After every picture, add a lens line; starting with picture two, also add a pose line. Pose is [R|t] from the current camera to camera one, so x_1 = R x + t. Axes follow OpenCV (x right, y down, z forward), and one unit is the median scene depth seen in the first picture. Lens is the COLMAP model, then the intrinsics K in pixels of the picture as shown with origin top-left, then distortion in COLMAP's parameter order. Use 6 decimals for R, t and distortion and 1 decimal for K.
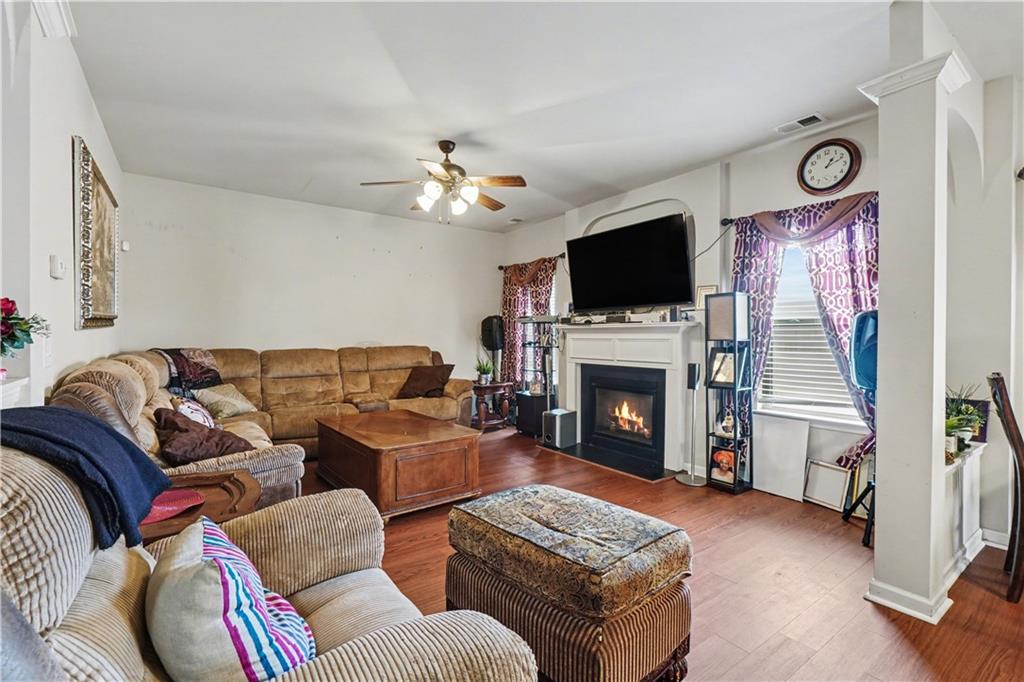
lens RADIAL K [[458.2, 0, 512.0], [0, 458.2, 341.0], [0, 0, 1]] dist [-0.001602, -0.000061]
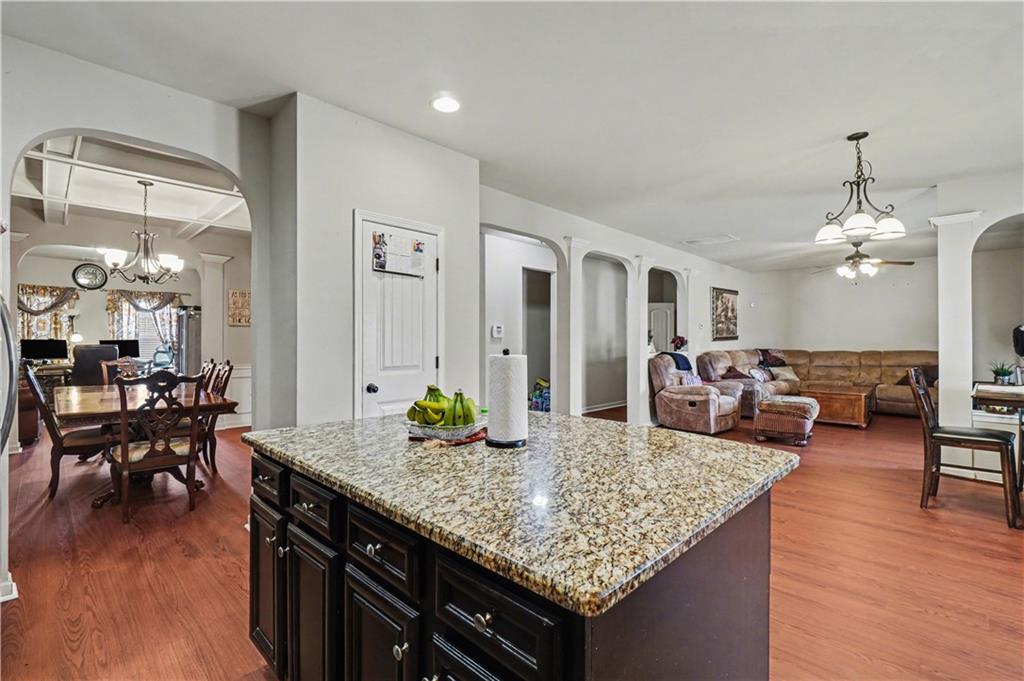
lens RADIAL K [[458.2, 0, 512.0], [0, 458.2, 340.5], [0, 0, 1]] dist [-0.001602, -0.000061]
pose [[0.183653, -0.001716, -0.982990, 1.108810], [-0.009229, 0.999951, -0.003470, -0.005274], [0.982948, 0.009709, 0.183628, -0.568991]]
